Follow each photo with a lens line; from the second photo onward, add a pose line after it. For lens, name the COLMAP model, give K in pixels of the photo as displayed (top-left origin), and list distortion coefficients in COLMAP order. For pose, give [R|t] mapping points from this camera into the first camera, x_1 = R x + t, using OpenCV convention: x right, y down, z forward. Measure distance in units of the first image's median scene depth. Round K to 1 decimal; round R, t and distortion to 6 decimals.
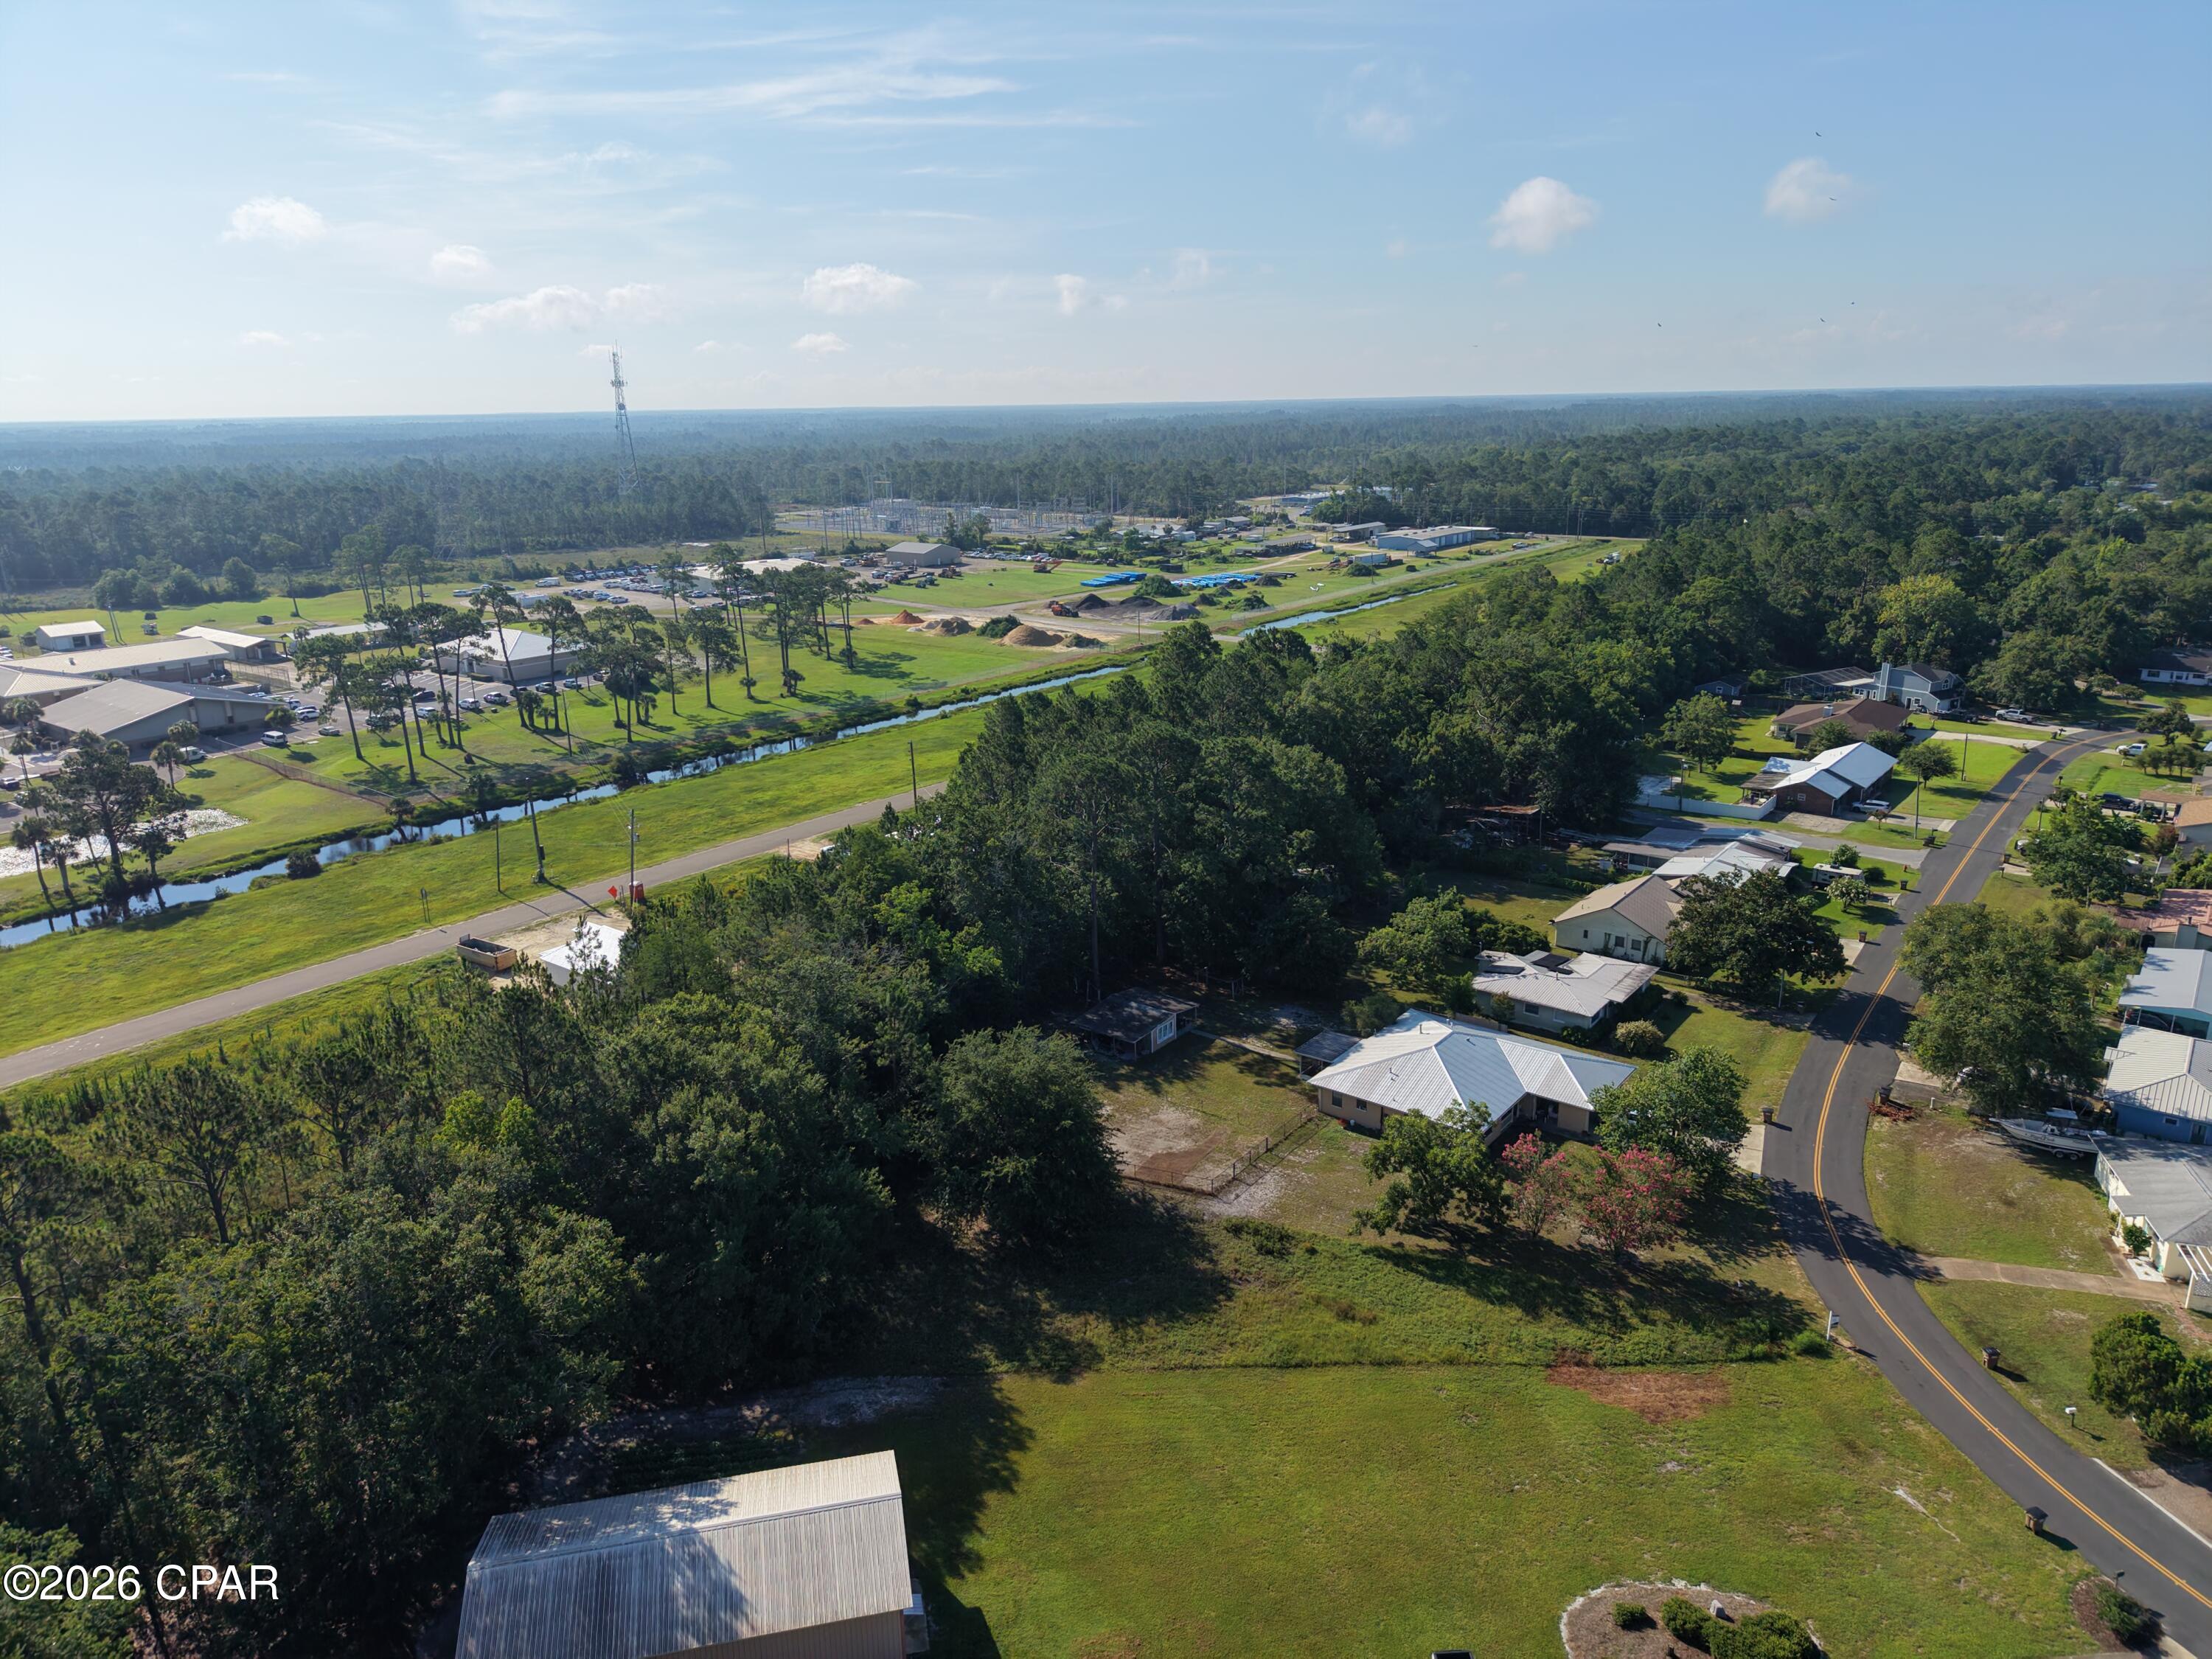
lens RADIAL K [[1458.6, 0, 1100.0], [0, 1458.6, 829.2], [0, 0, 1]] dist [0.025534, -0.021955]
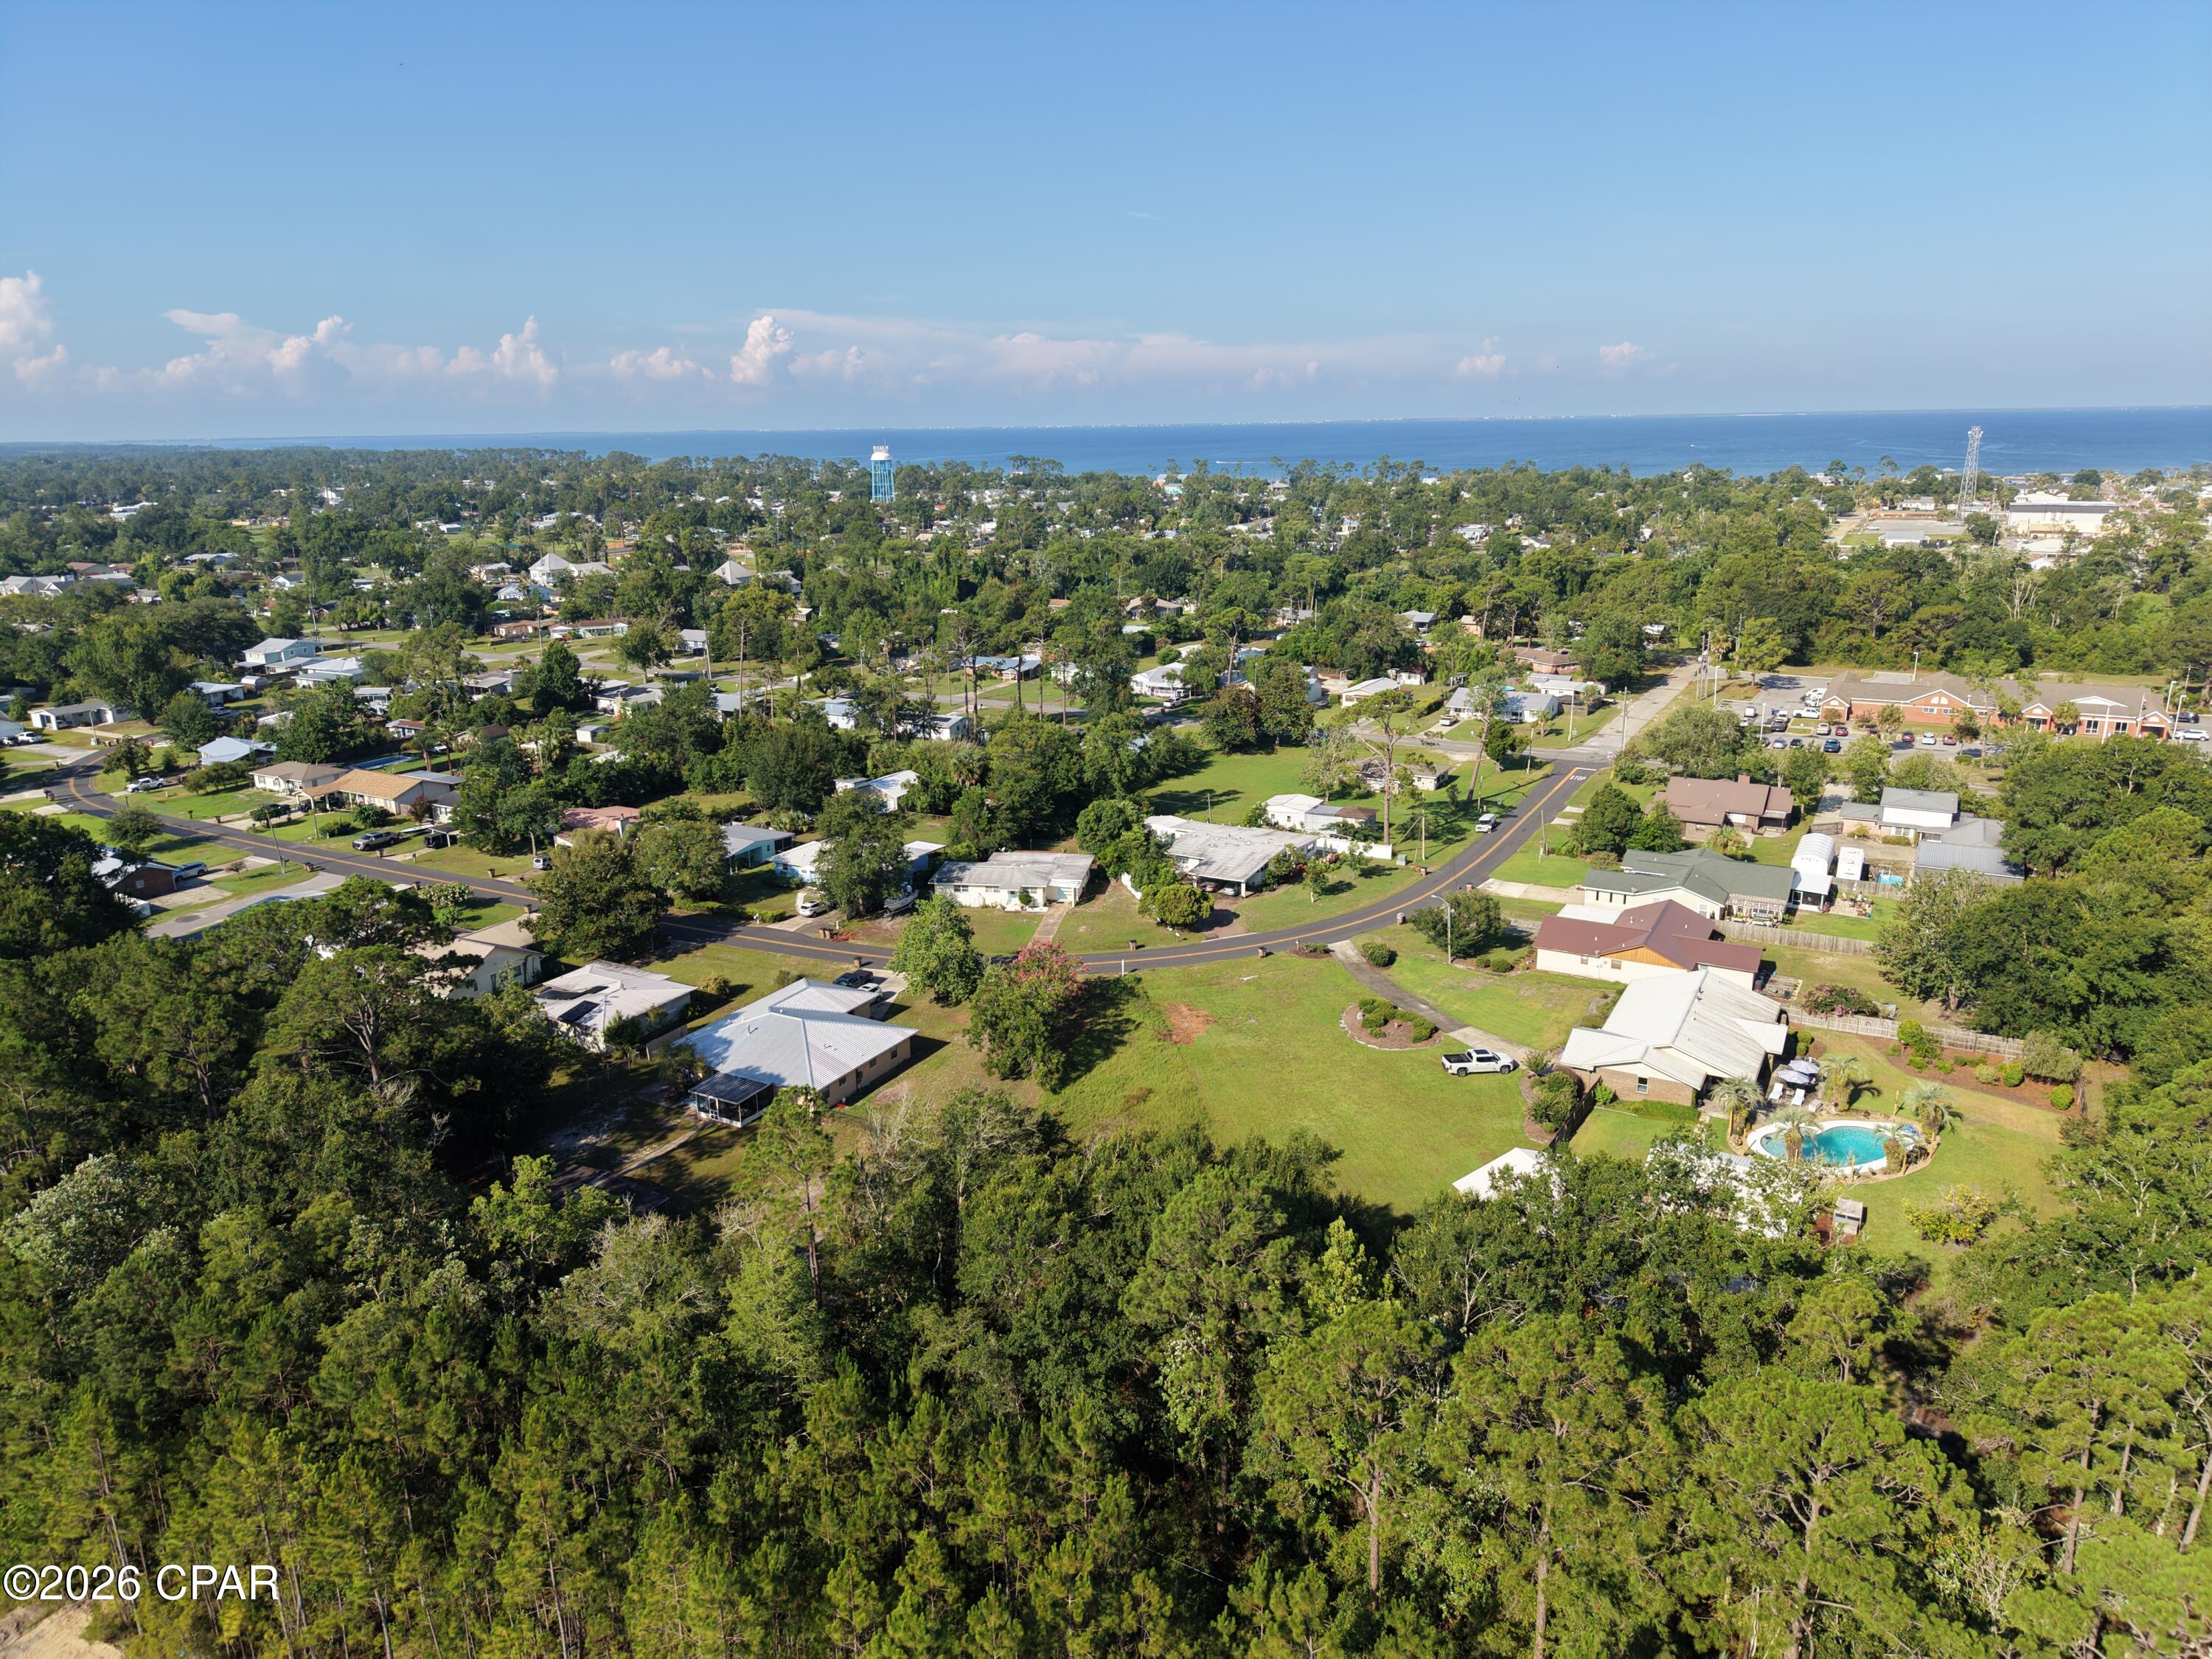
lens RADIAL K [[1450.5, 0, 1106.0], [0, 1450.5, 829.5], [0, 0, 1]] dist [0.085511, -0.135762]
pose [[-0.150885, -0.246116, 0.957424, -0.877832], [0.295899, 0.912862, 0.281293, -0.238827], [-0.943227, 0.325744, -0.064912, 0.854425]]
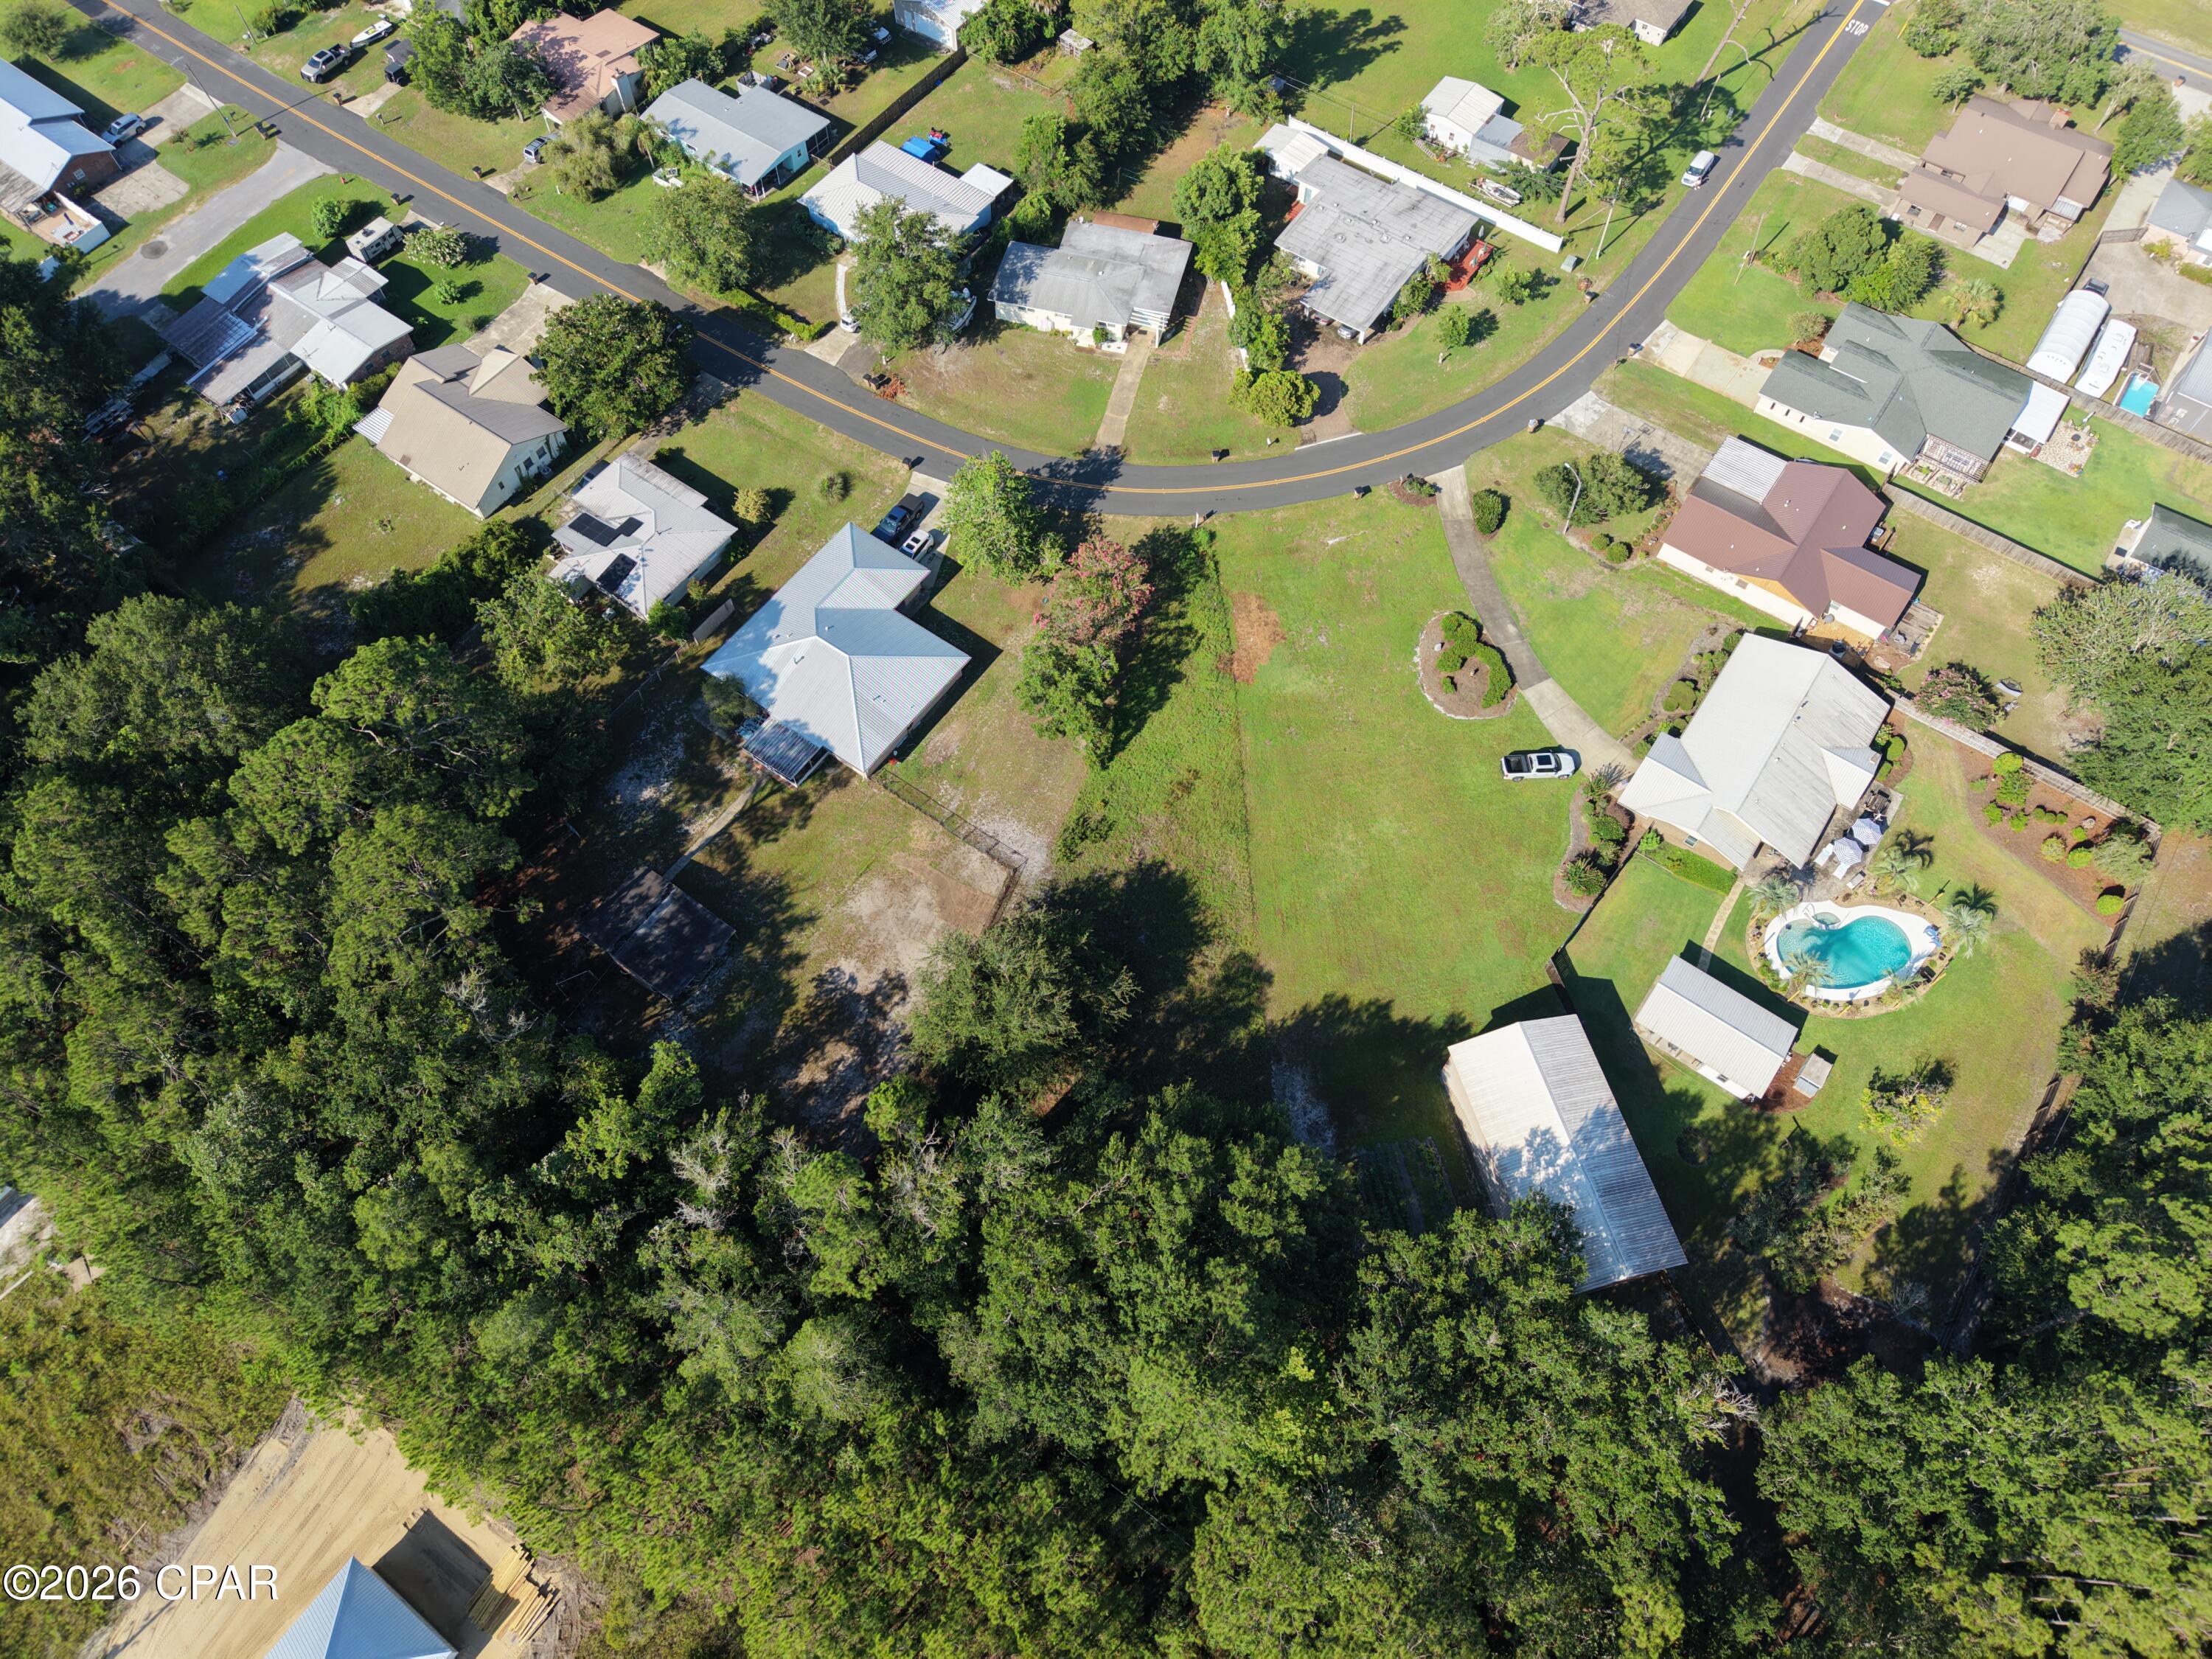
lens RADIAL K [[1477.5, 0, 1105.2], [0, 1477.5, 786.0], [0, 0, 1]] dist [0.039894, -0.037335]
pose [[-0.049753, -0.859726, 0.508327, -0.435853], [0.272233, 0.478012, 0.835101, -0.693913], [-0.960944, 0.179932, 0.210263, 0.644089]]
